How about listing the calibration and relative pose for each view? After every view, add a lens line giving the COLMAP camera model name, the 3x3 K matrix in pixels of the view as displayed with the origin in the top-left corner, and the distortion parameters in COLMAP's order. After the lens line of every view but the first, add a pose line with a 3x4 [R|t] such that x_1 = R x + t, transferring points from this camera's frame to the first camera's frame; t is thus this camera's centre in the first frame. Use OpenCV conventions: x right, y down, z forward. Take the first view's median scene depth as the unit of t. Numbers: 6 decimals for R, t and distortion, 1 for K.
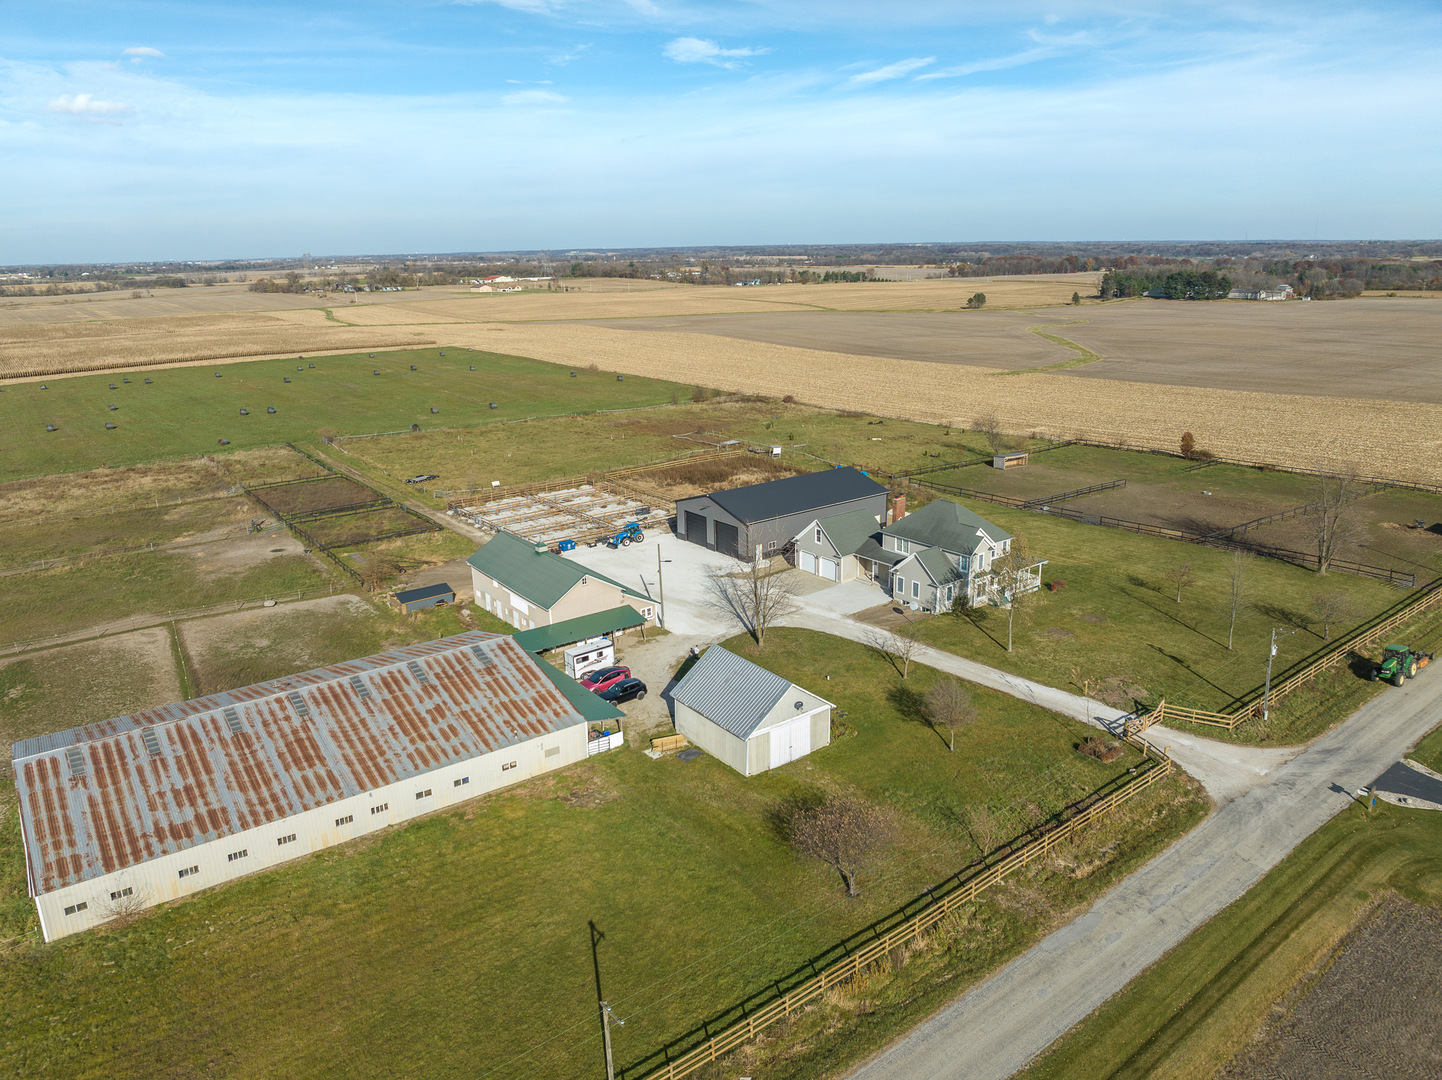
lens RADIAL K [[1014.0, 0, 721.0], [0, 1014.0, 540.0], [0, 0, 1]] dist [-0.034019, -0.009449]
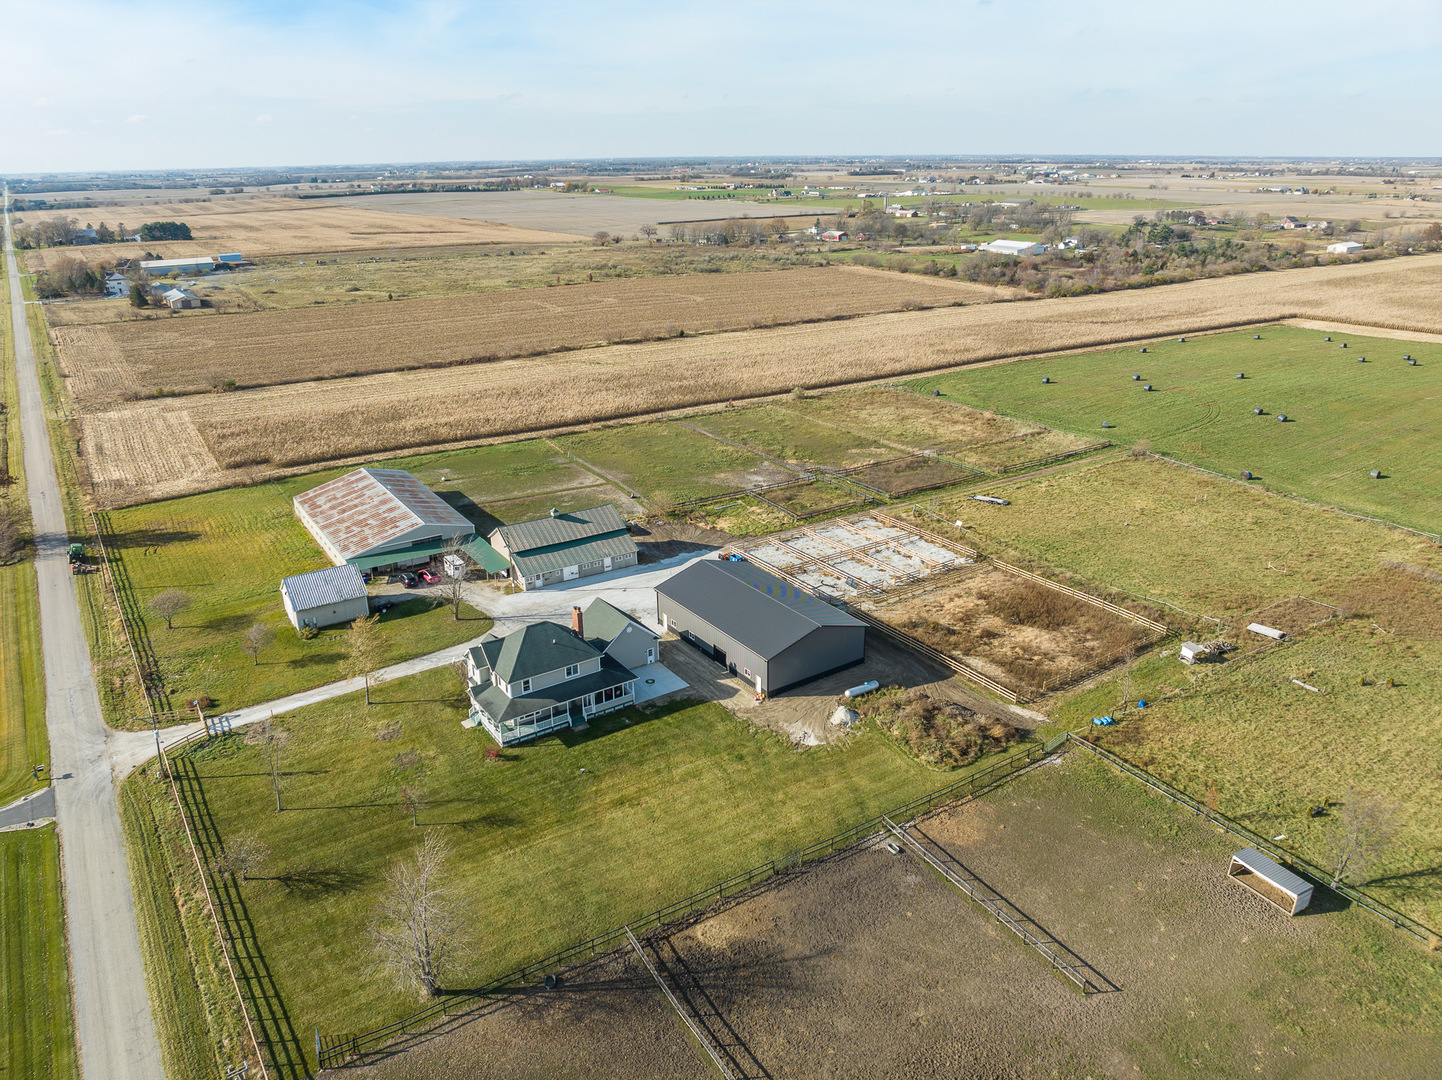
lens RADIAL K [[1014.0, 0, 721.0], [0, 1014.0, 540.0], [0, 0, 1]] dist [-0.034019, -0.009449]
pose [[-0.059552, 0.373736, -0.925621, 1.068150], [-0.268900, 0.886984, 0.375436, -0.517927], [0.961325, 0.271258, 0.047676, 1.053742]]
